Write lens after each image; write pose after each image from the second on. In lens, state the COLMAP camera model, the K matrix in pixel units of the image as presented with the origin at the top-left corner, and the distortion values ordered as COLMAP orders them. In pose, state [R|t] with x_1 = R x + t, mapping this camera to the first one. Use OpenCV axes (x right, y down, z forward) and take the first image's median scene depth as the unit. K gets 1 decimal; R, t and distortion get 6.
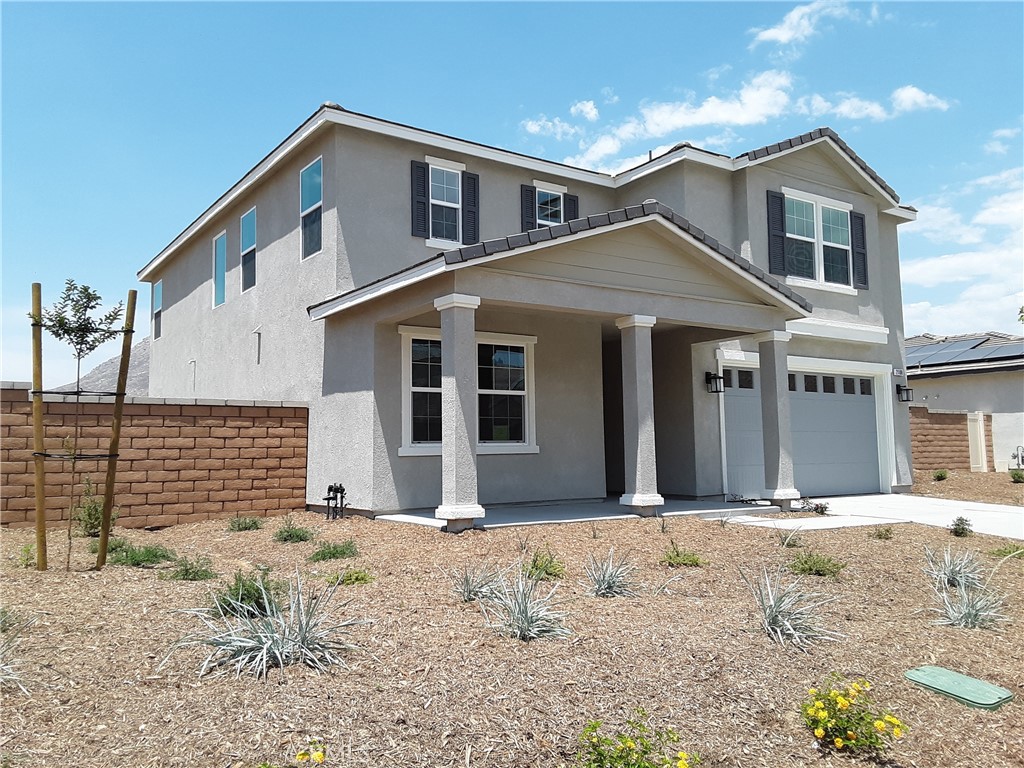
lens RADIAL K [[839.4, 0, 514.3], [0, 839.4, 366.2], [0, 0, 1]] dist [0.105639, -0.136520]
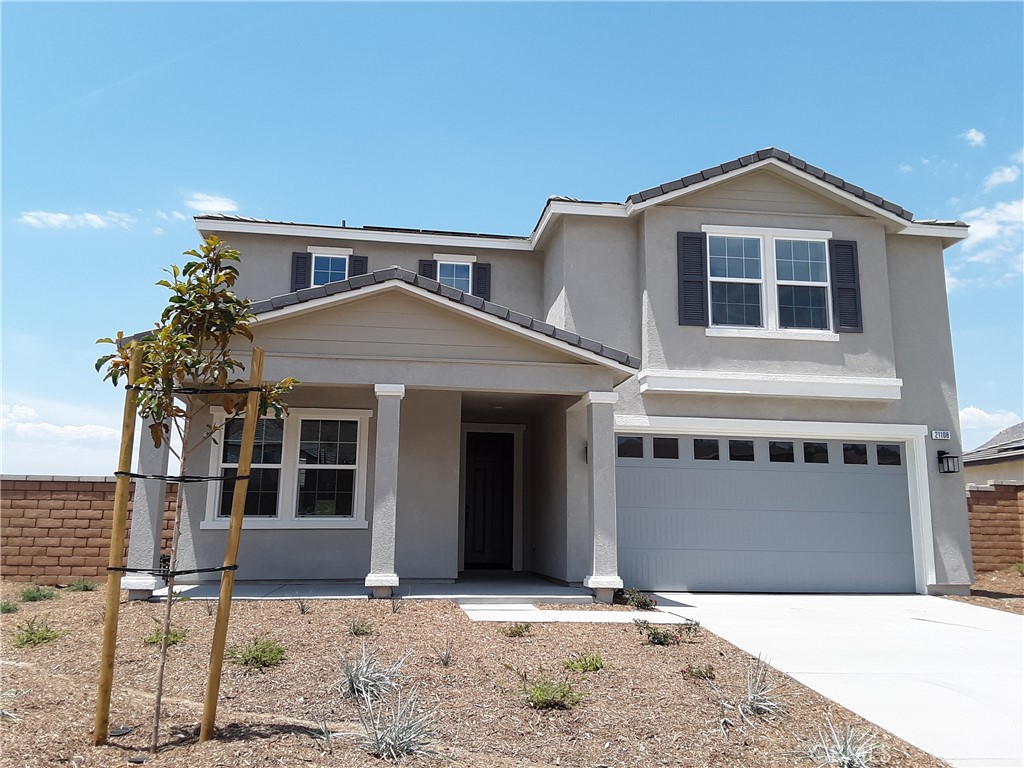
lens RADIAL K [[826.8, 0, 493.7], [0, 826.8, 374.4], [0, 0, 1]] dist [0.130813, -0.198891]
pose [[0.890535, -0.063045, -0.450526, 0.500612], [0.025276, 0.995678, -0.089371, 0.011980], [0.454213, 0.068200, 0.888279, 0.154375]]
